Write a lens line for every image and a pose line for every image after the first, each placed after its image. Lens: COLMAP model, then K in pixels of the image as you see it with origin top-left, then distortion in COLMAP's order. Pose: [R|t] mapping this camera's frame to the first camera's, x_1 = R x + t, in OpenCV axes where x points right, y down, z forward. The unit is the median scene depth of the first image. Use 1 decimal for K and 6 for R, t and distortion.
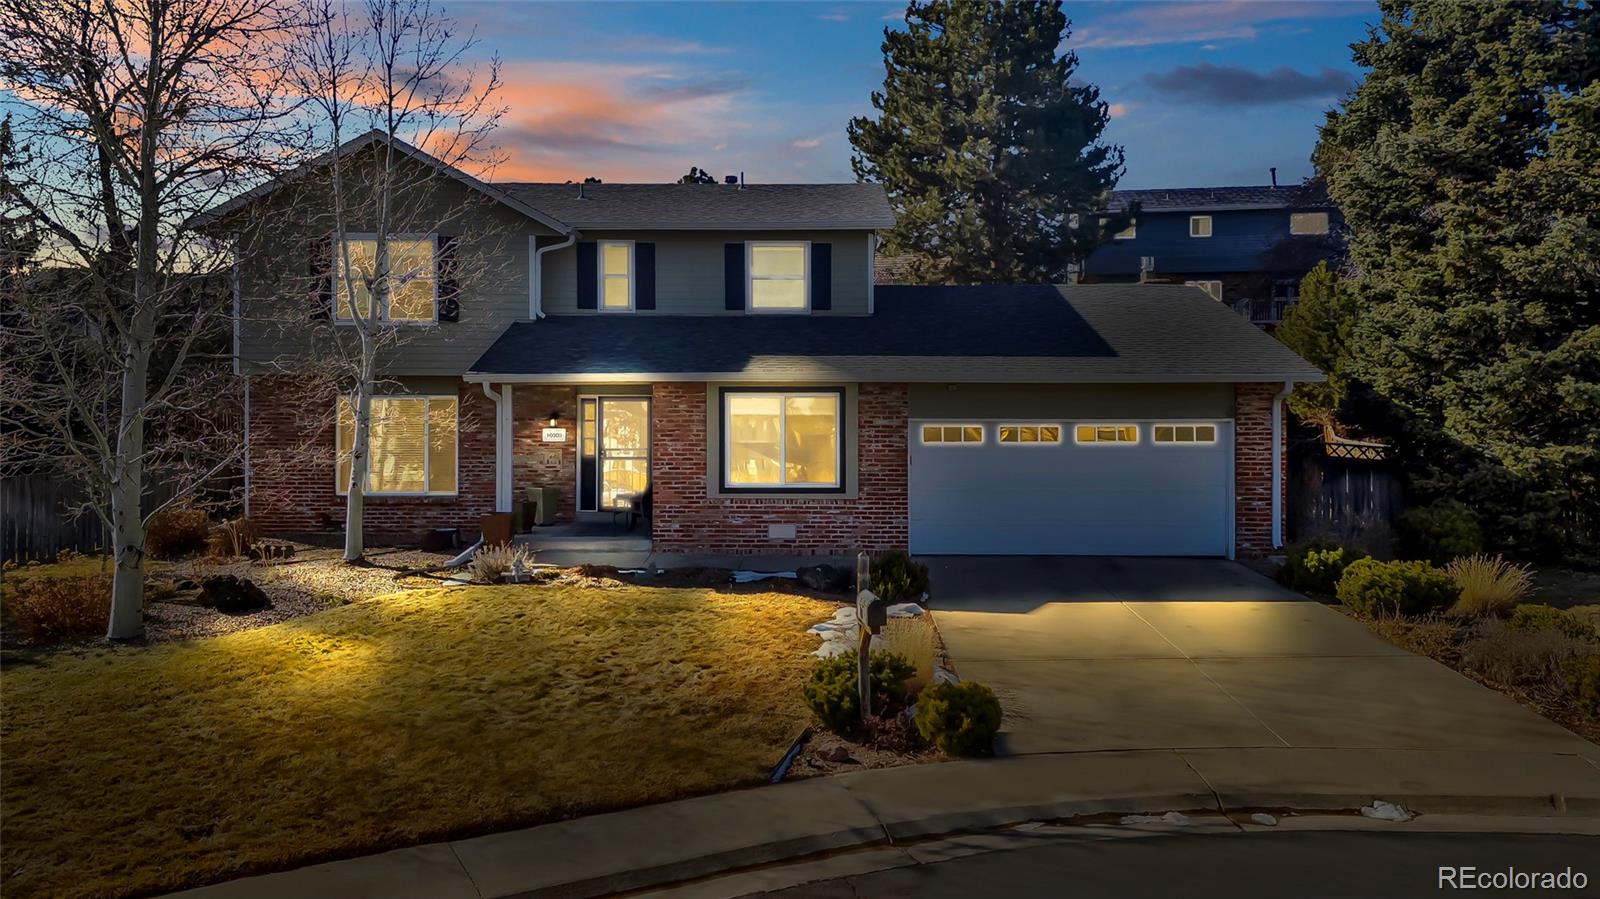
lens RADIAL K [[1207.3, 0, 794.4], [0, 1207.3, 452.7], [0, 0, 1]] dist [0.109112, -0.122955]
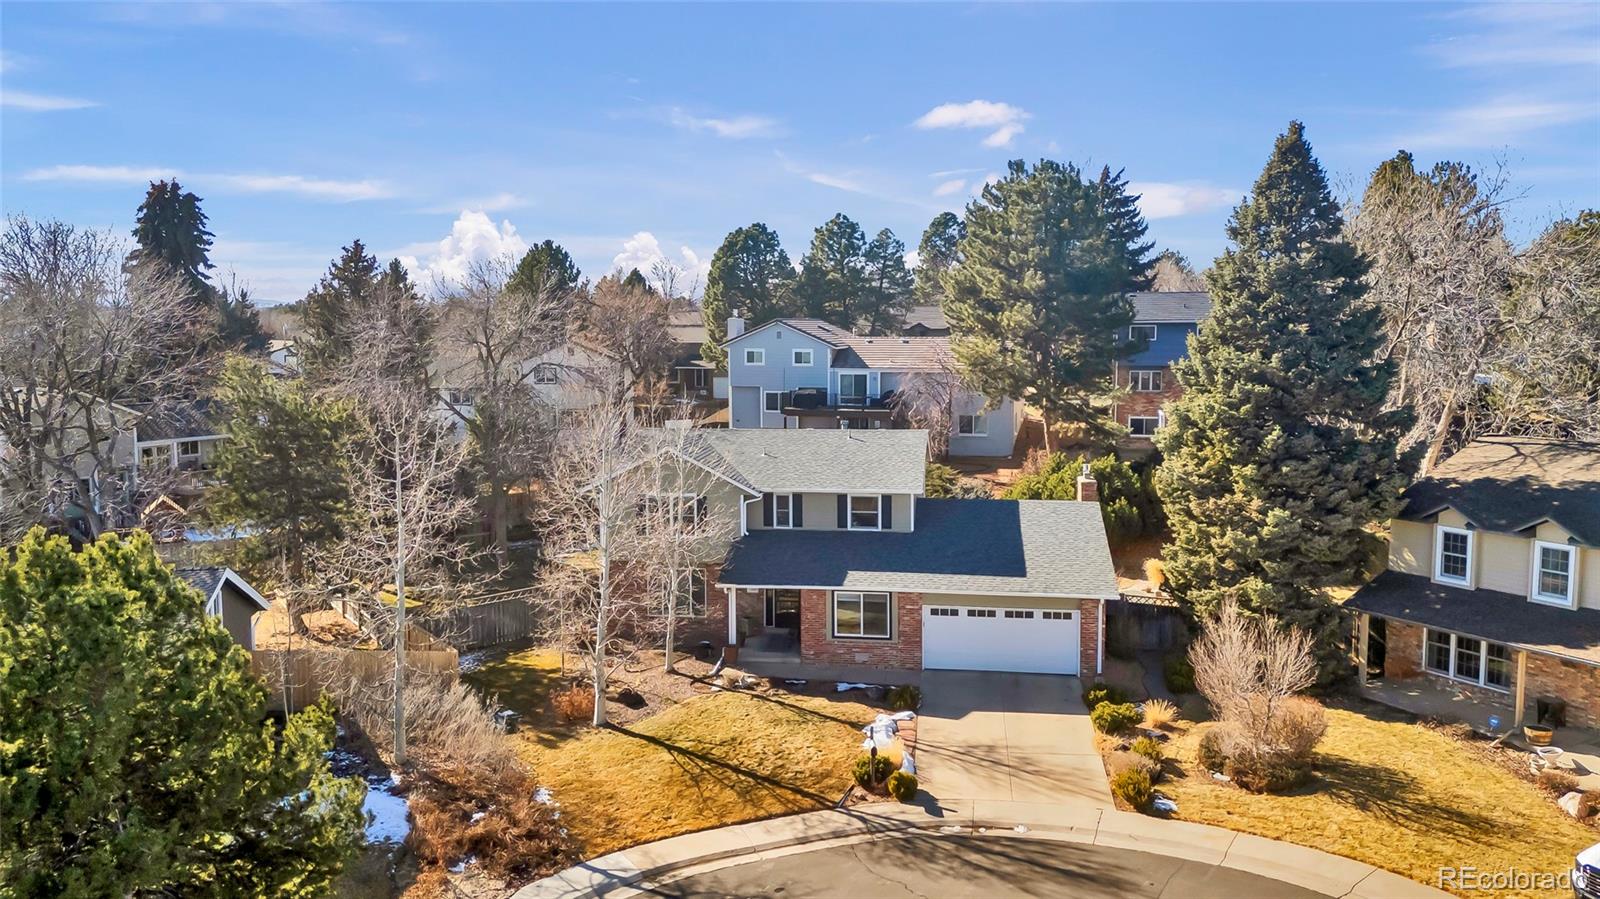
lens RADIAL K [[1207.3, 0, 794.4], [0, 1207.3, 452.7], [0, 0, 1]] dist [0.109112, -0.122955]
pose [[0.991559, 0.005348, -0.129544, 0.186138], [0.008478, 0.994337, 0.105935, -0.660980], [0.129377, -0.106139, 0.985899, -1.364405]]
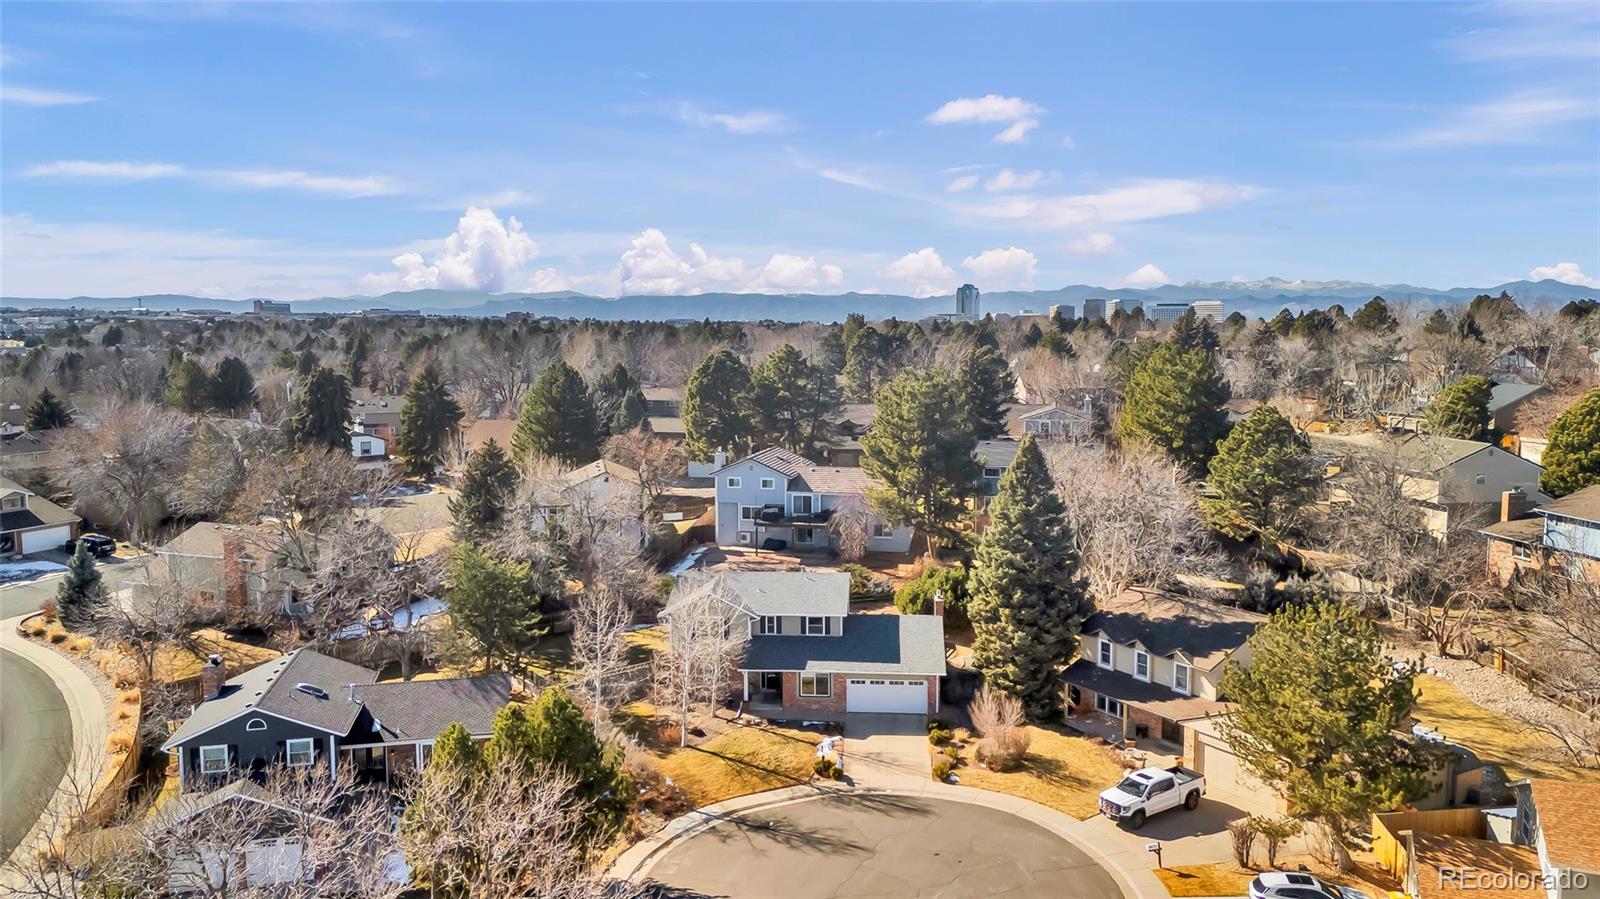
lens RADIAL K [[1207.3, 0, 794.4], [0, 1207.3, 452.7], [0, 0, 1]] dist [0.109112, -0.122955]
pose [[0.997118, -0.001744, -0.075843, 0.292419], [0.010125, 0.993851, 0.110266, -1.561386], [0.075184, -0.110716, 0.991004, -3.721103]]
